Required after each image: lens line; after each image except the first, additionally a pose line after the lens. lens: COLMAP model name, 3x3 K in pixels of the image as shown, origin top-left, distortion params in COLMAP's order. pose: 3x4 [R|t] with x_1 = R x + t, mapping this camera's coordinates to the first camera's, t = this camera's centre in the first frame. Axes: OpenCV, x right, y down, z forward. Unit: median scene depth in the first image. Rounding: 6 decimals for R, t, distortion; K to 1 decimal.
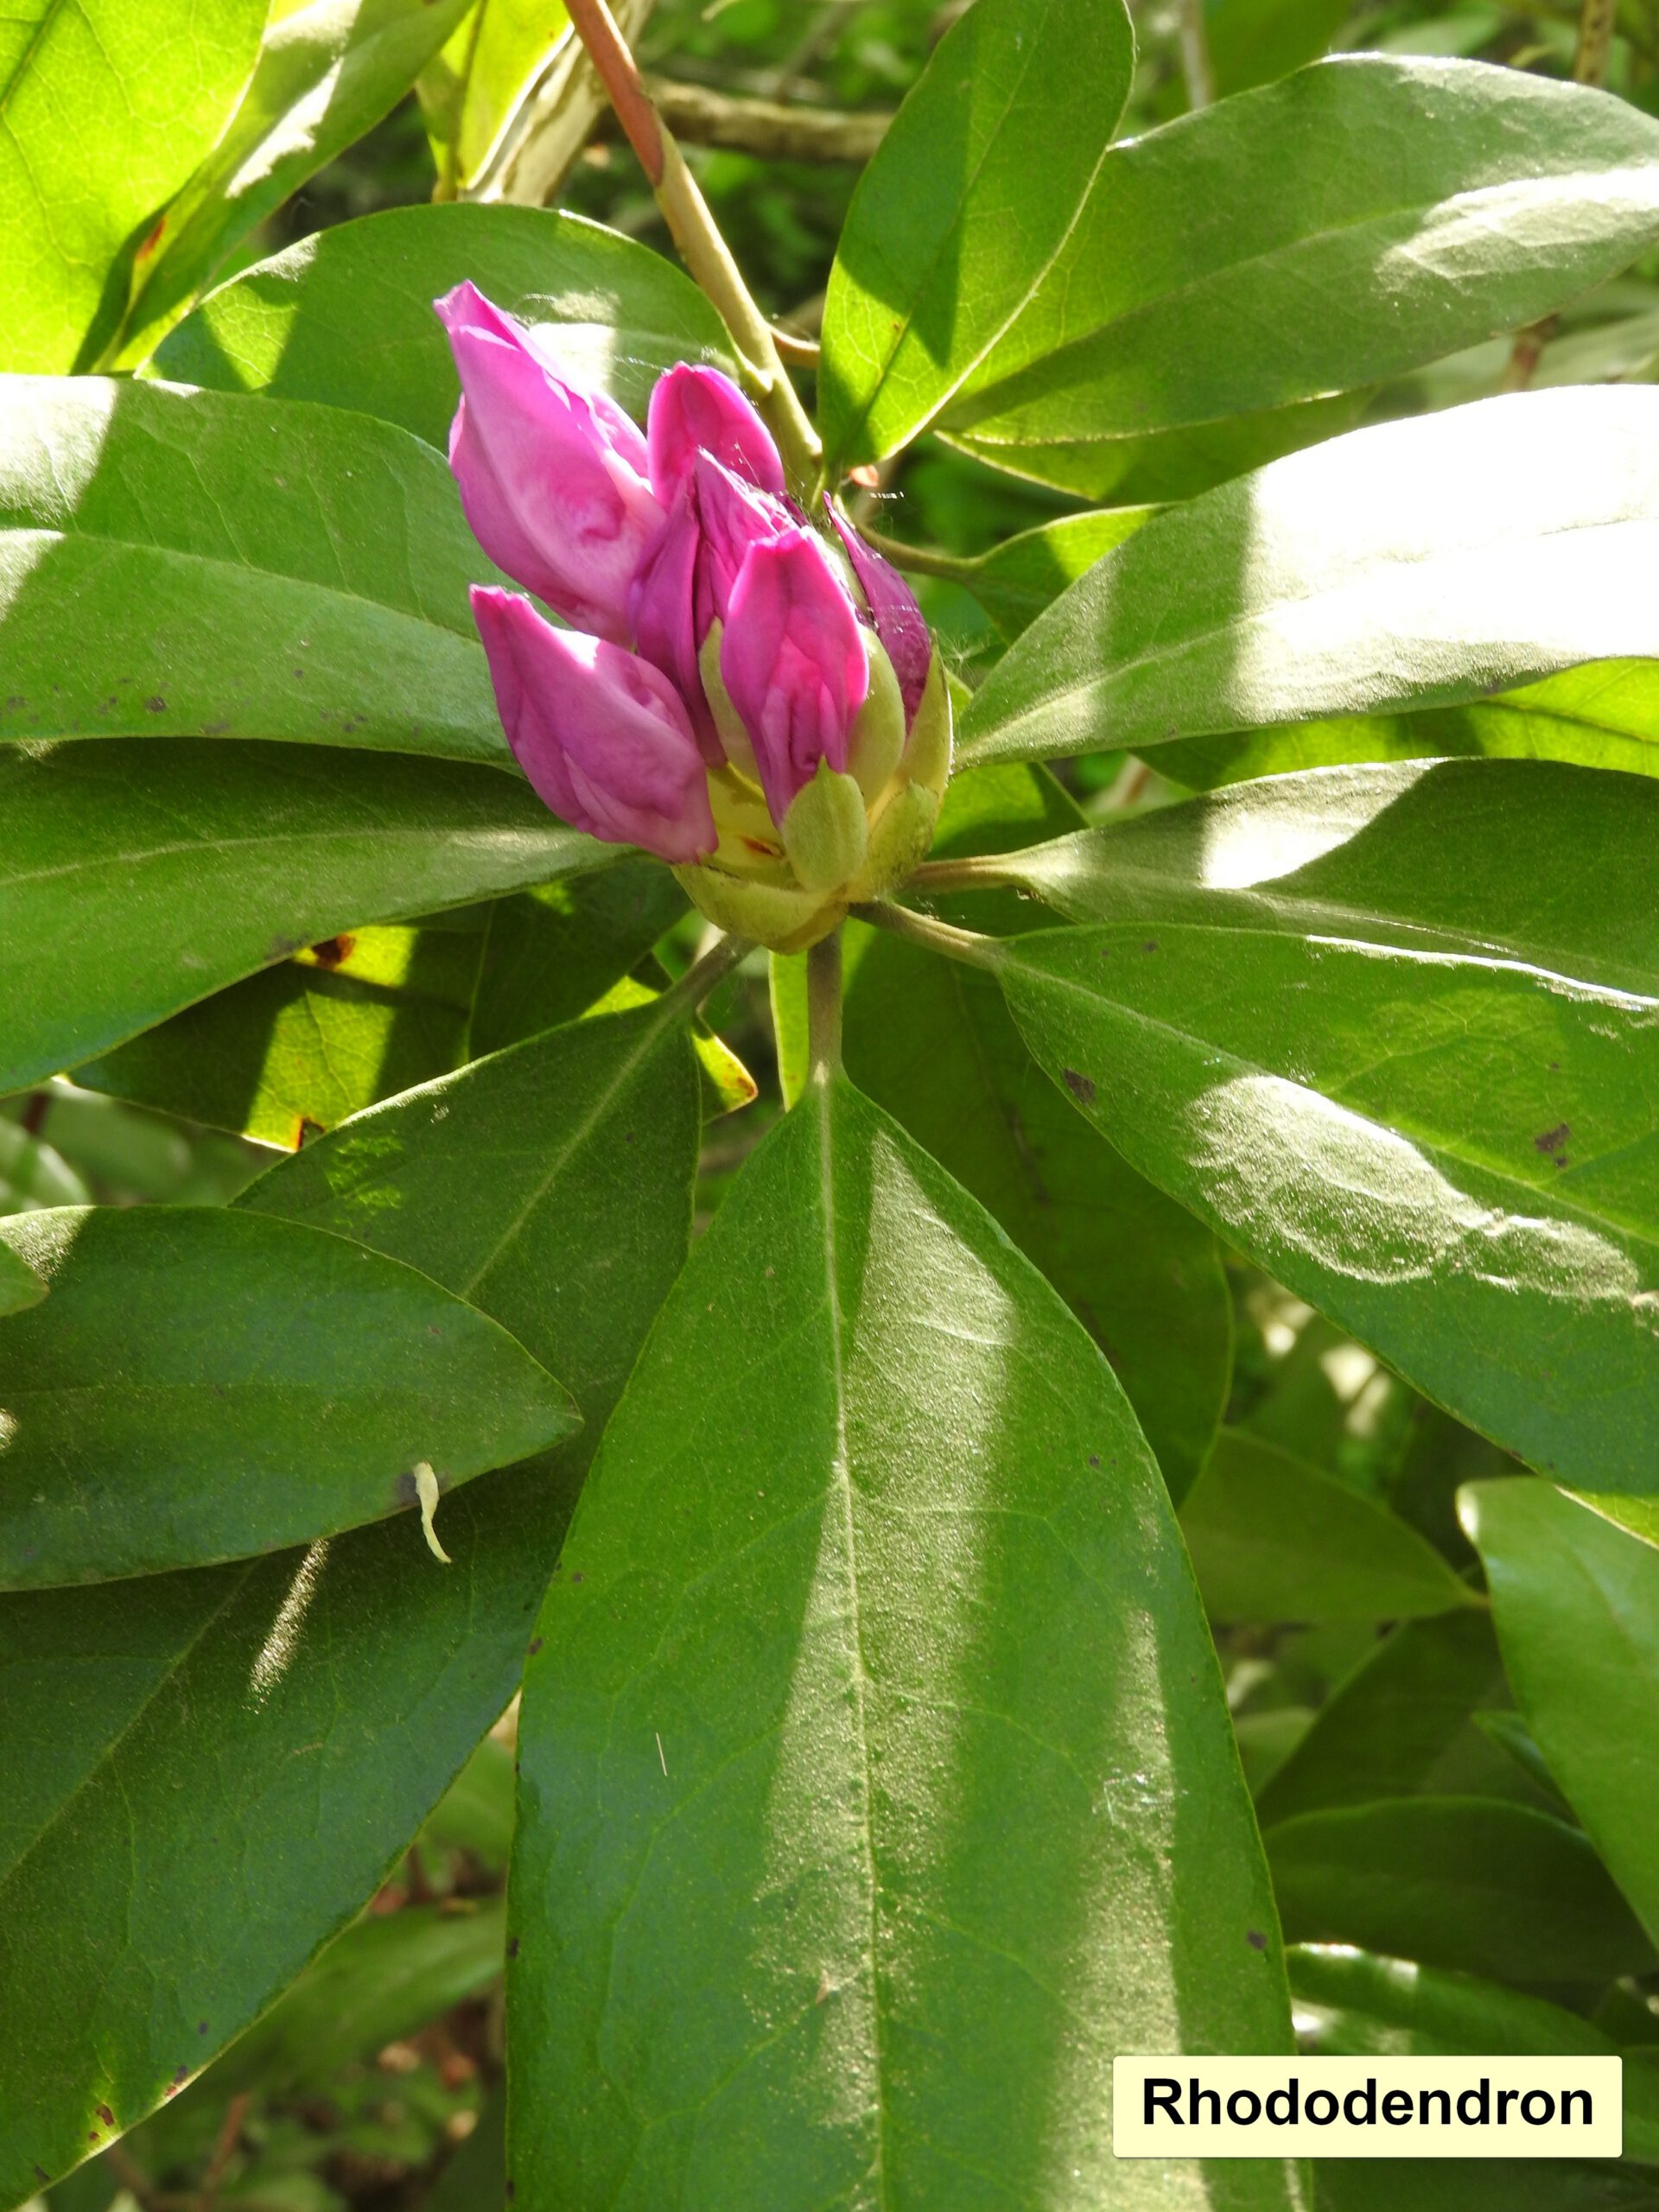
lens RADIAL K [[4316.4, 0, 829.1], [0, 4316.4, 1103.4], [0, 0, 1]] dist [0.008894, 0.000000]
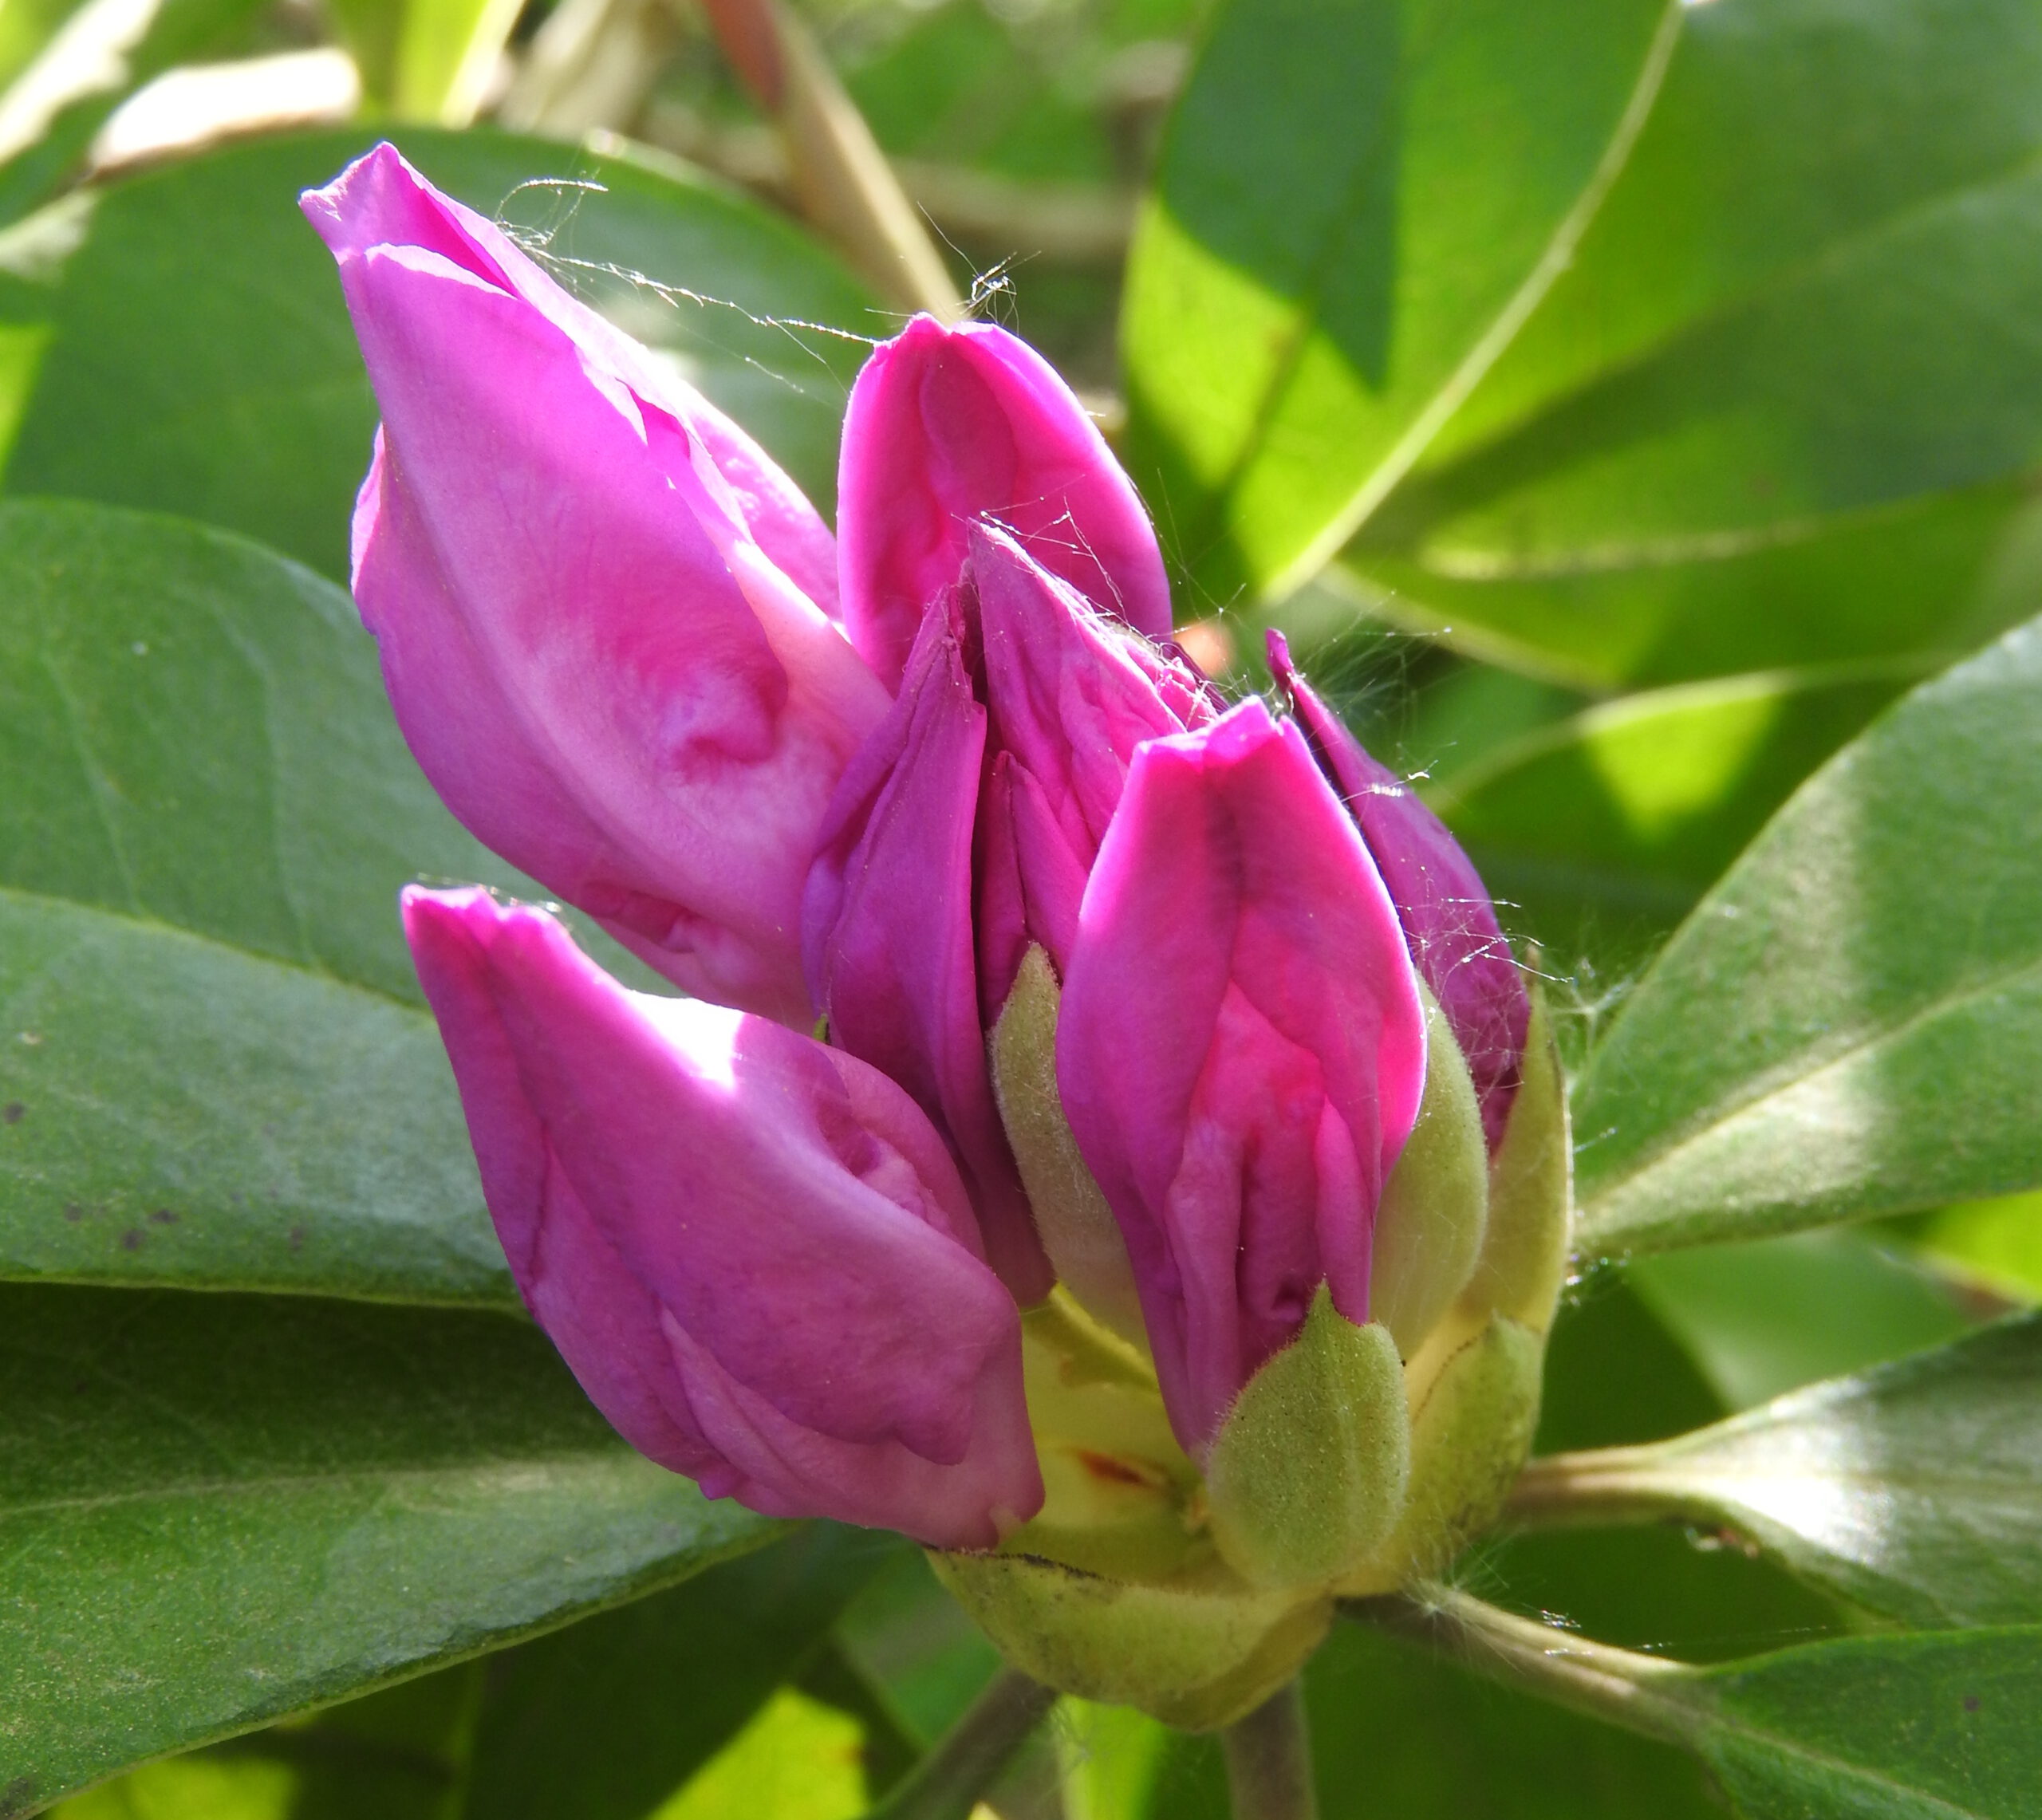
lens RADIAL K [[4747.0, 0, 1020.4], [0, 4747.0, 912.0], [0, 0, 1]] dist [-0.148327, 0.000000]
pose [[0.998746, -0.039427, 0.030855, -0.038855], [0.042625, 0.992911, -0.110952, -0.064365], [-0.026262, 0.112128, 0.993347, 0.543582]]
